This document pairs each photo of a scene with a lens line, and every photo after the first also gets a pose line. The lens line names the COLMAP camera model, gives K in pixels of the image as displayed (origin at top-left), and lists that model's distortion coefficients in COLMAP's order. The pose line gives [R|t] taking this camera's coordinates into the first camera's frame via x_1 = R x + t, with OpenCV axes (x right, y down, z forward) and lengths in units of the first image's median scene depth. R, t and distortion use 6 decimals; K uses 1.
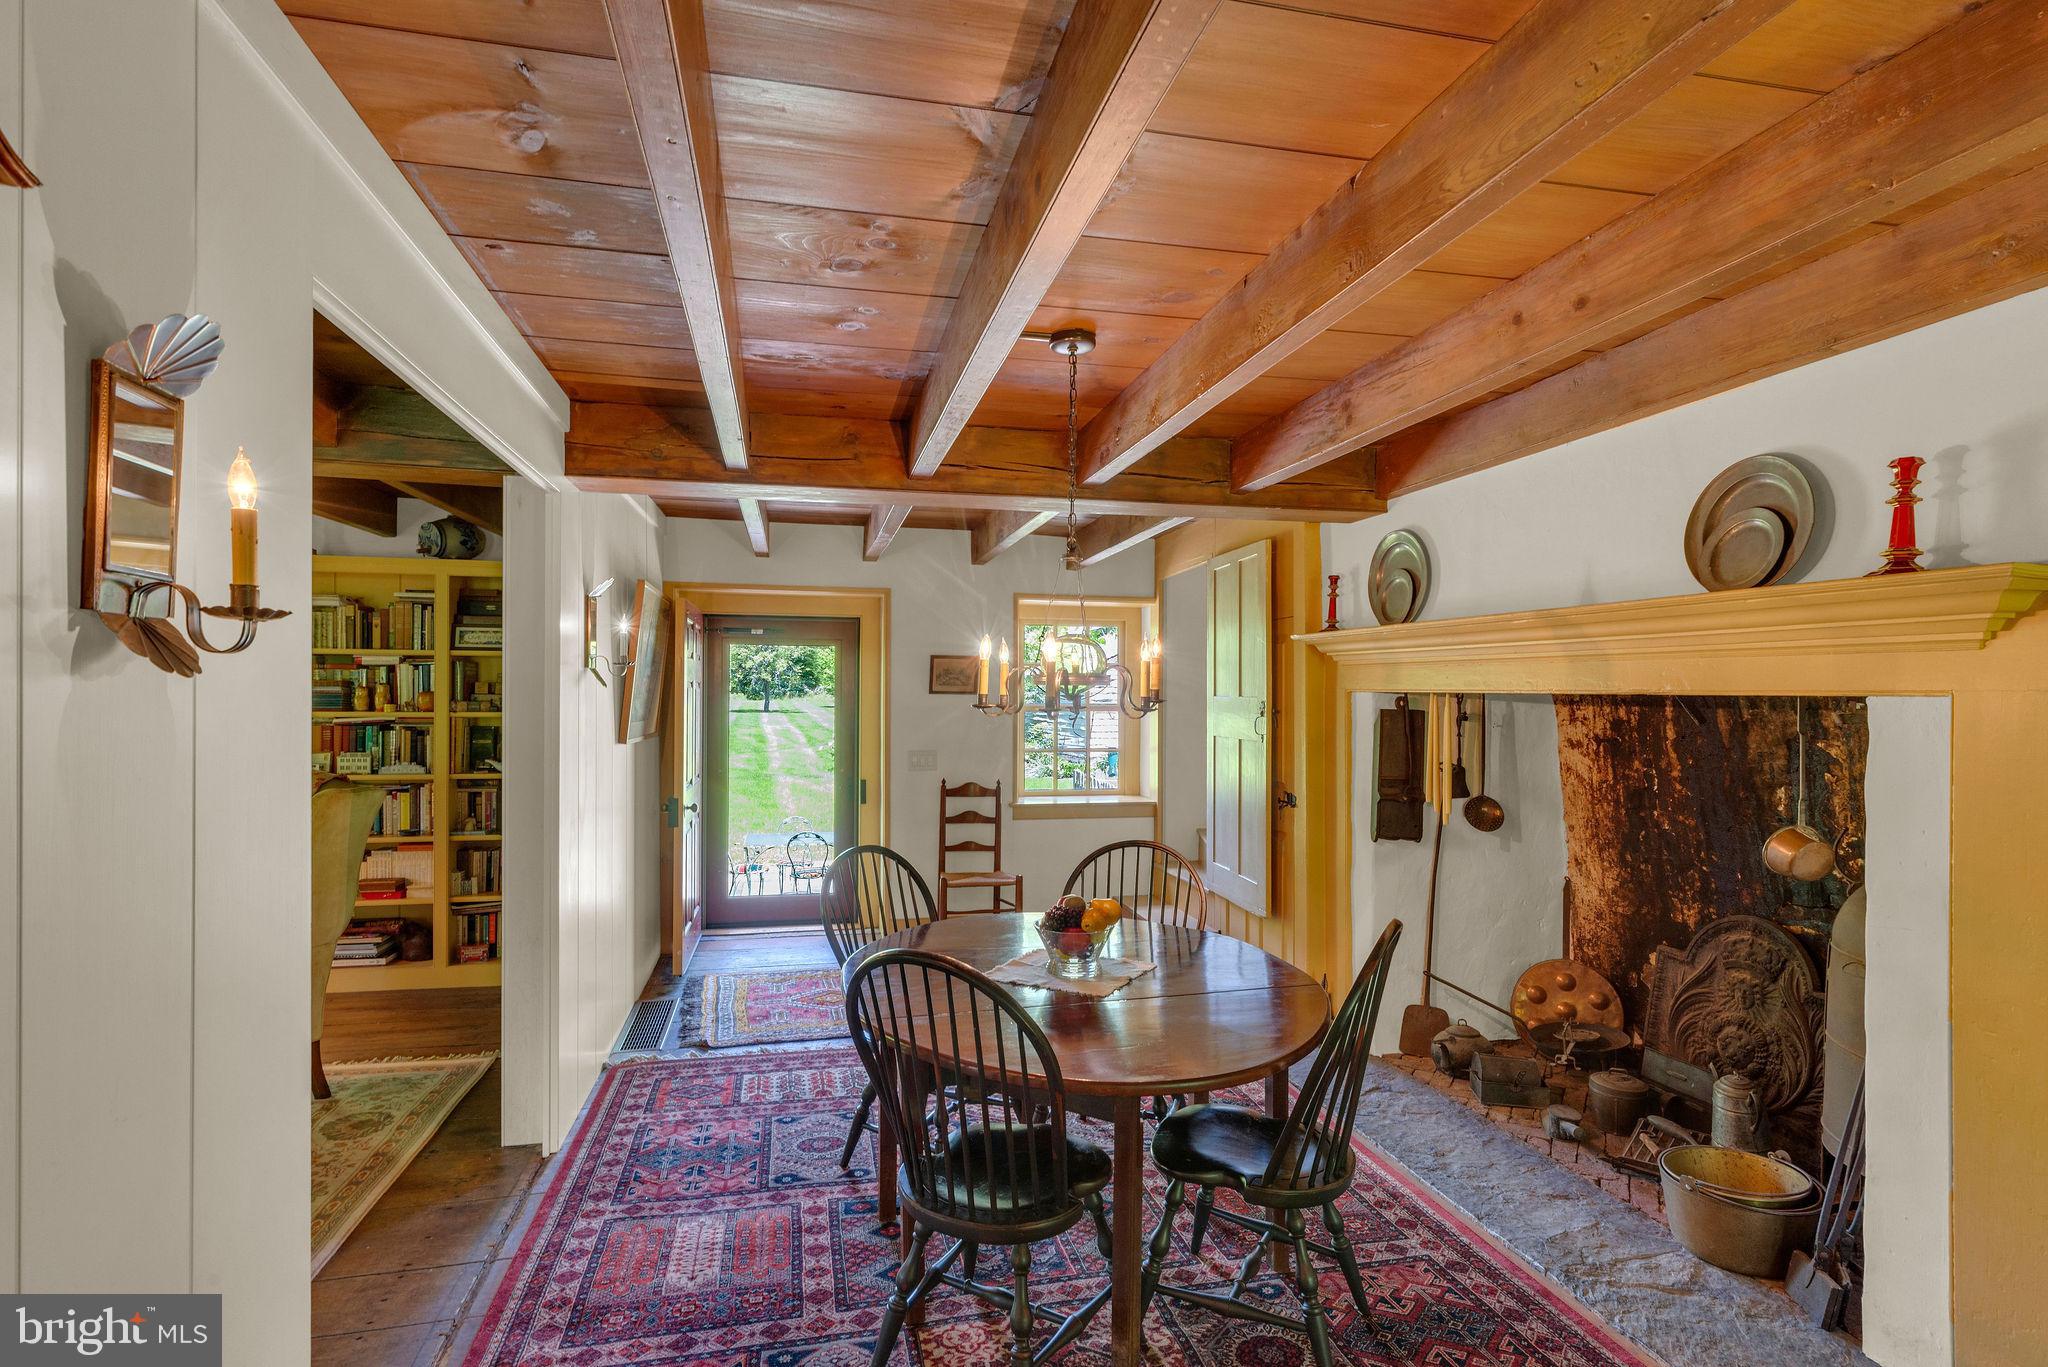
lens RADIAL K [[1012.3, 0, 1021.9], [0, 1012.3, 688.6], [0, 0, 1]] dist [0.002487, 0.000020]
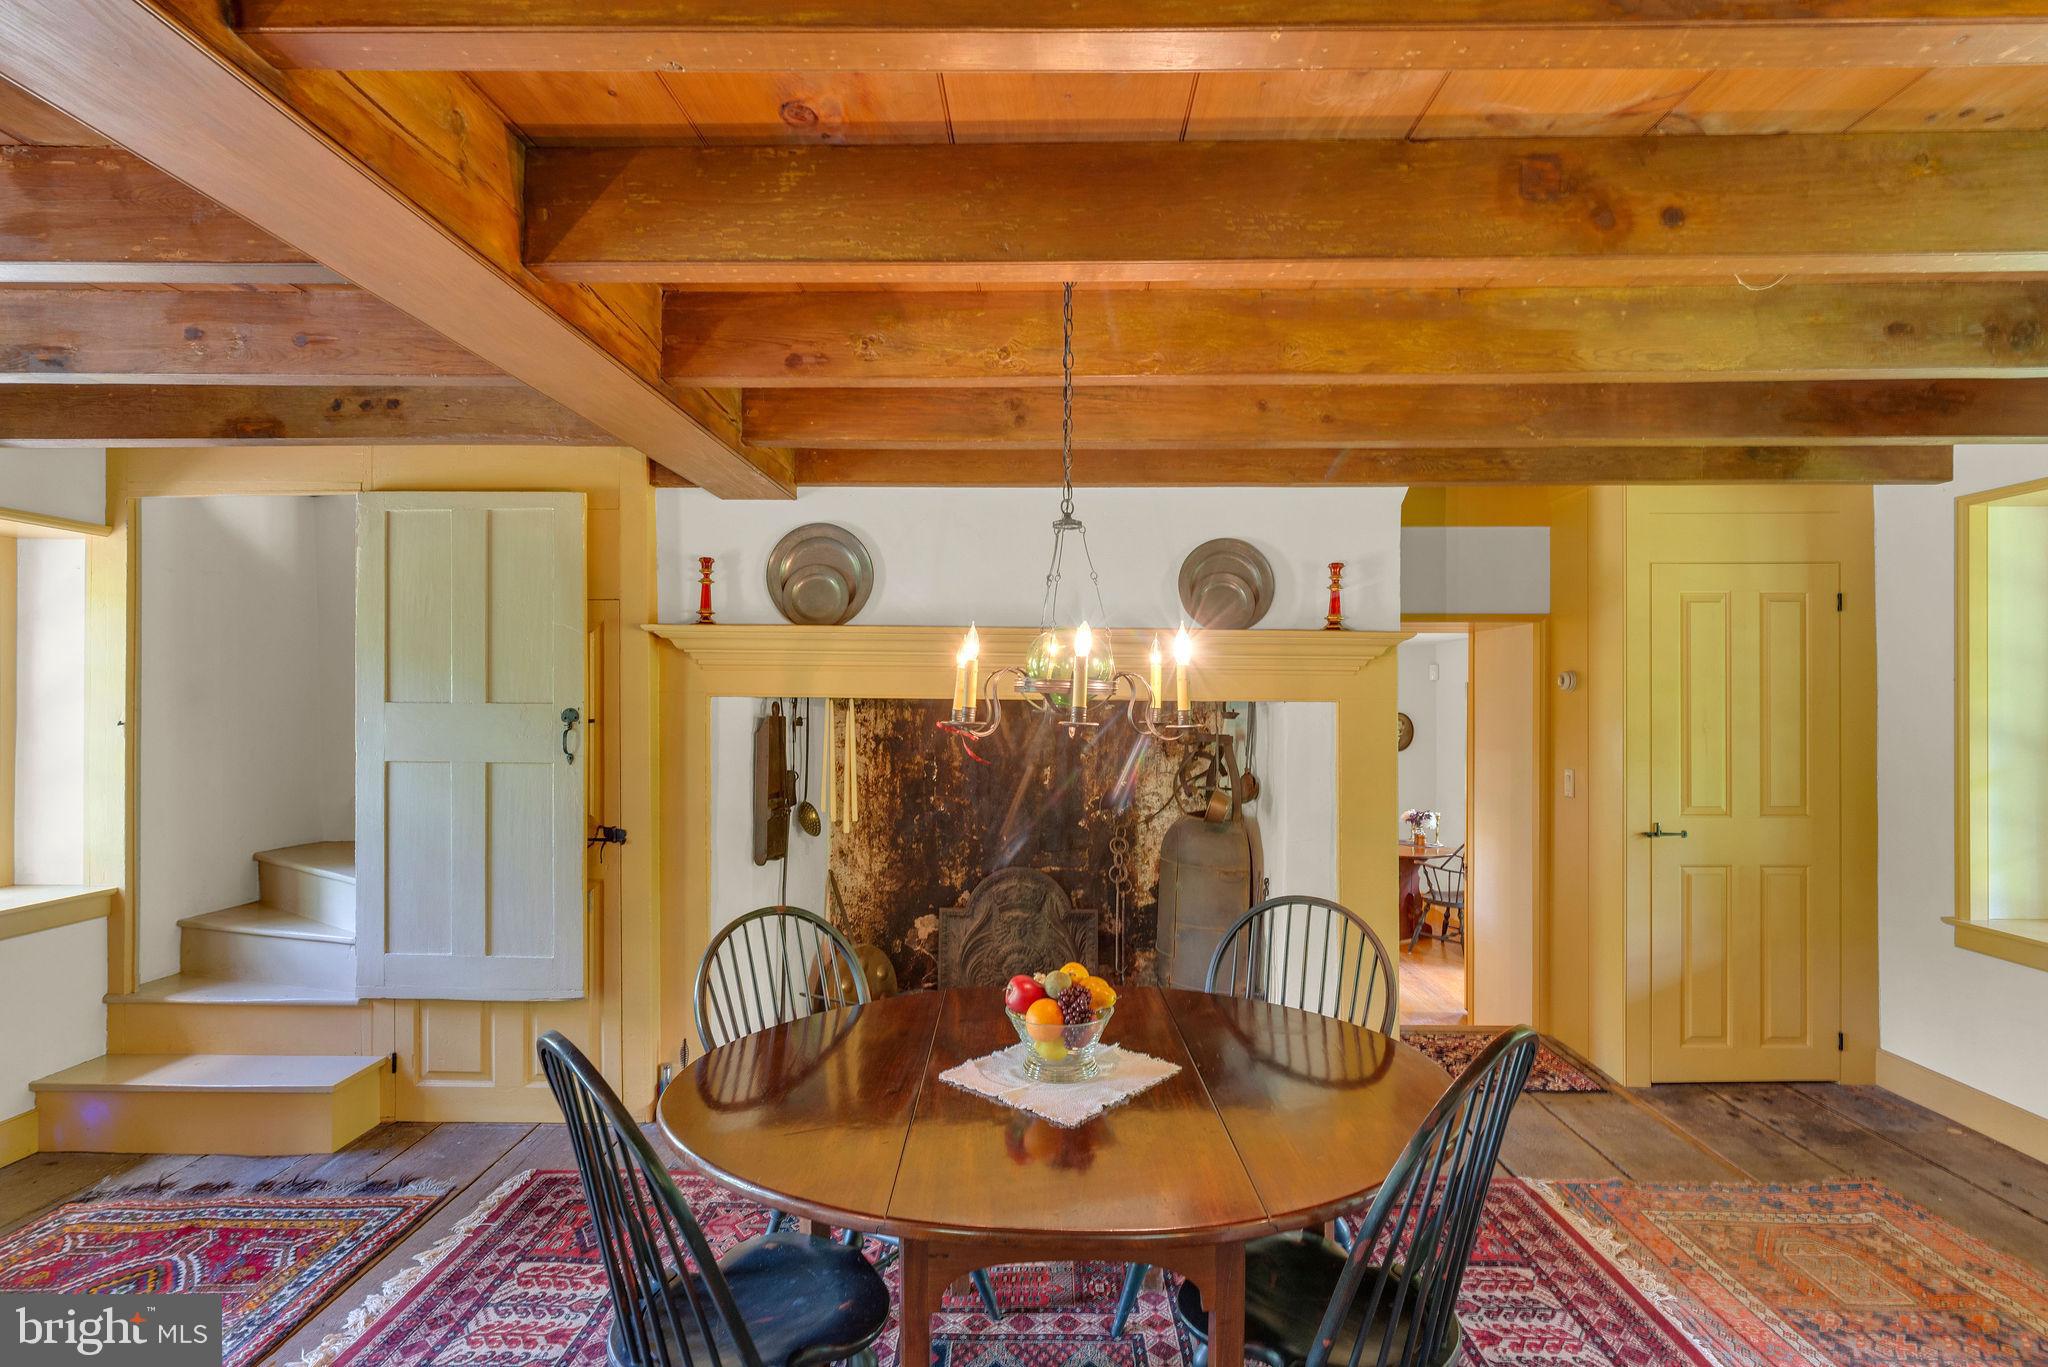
lens RADIAL K [[1012.3, 0, 1031.9], [0, 1012.3, 690.4], [0, 0, 1]] dist [0.002487, 0.000020]
pose [[0.232297, 0.001220, 0.972644, -0.498609], [-0.006033, 0.999982, 0.000186, -0.004564], [-0.972626, -0.005911, 0.232301, 0.610177]]
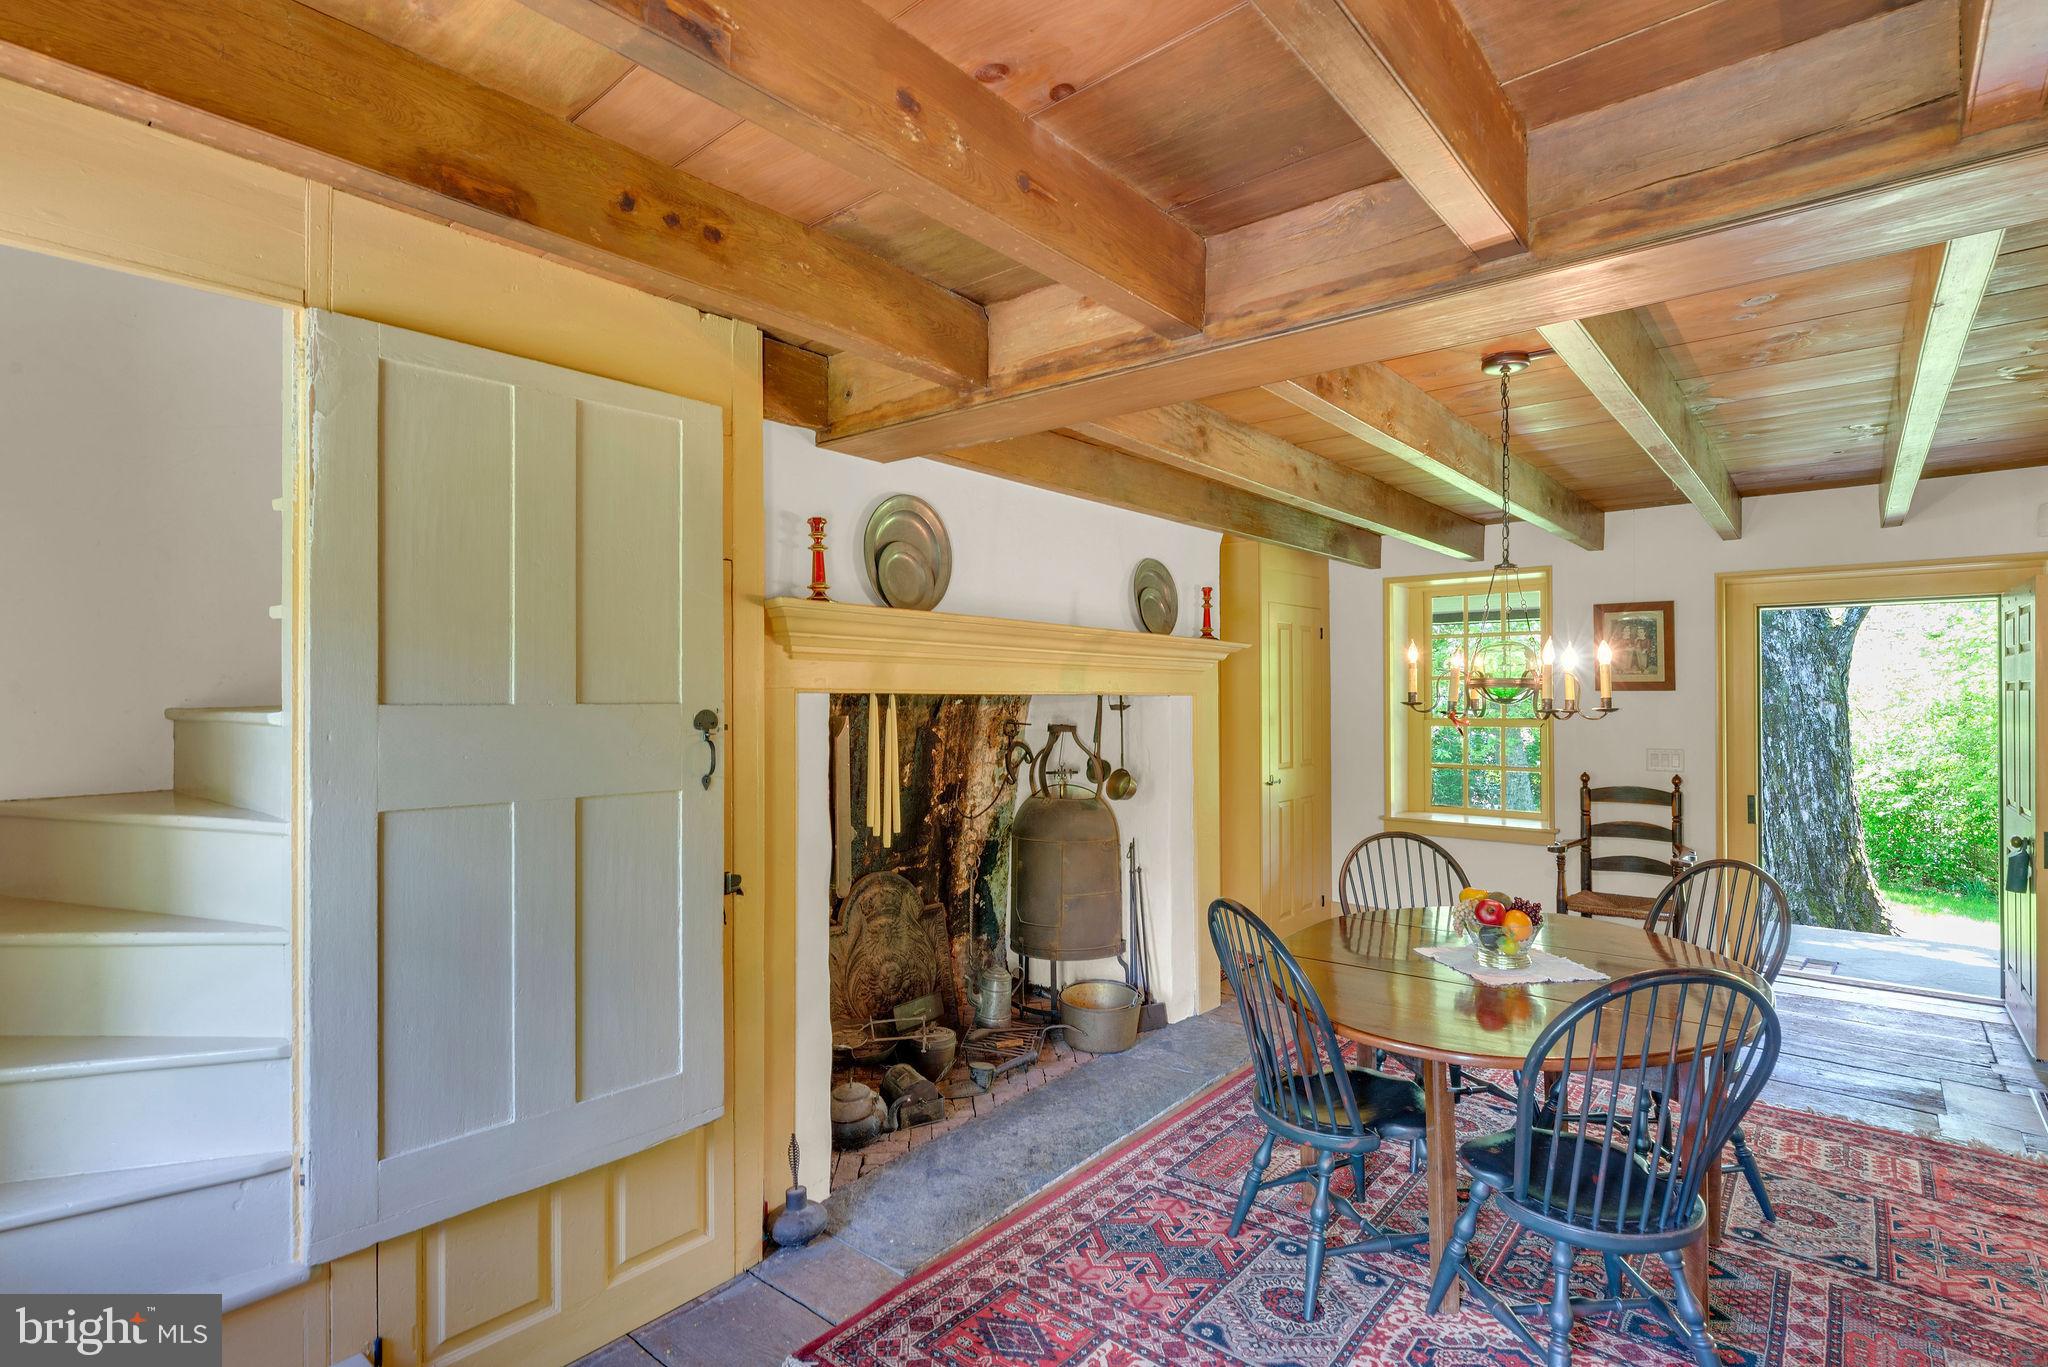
lens RADIAL K [[1012.3, 0, 1031.1], [0, 1012.3, 681.1], [0, 0, 1]] dist [0.002487, 0.000020]
pose [[-0.616801, 0.004135, 0.787108, -0.339444], [-0.006031, 0.999932, -0.009979, 0.001128], [-0.787096, -0.010902, -0.616734, 1.459647]]
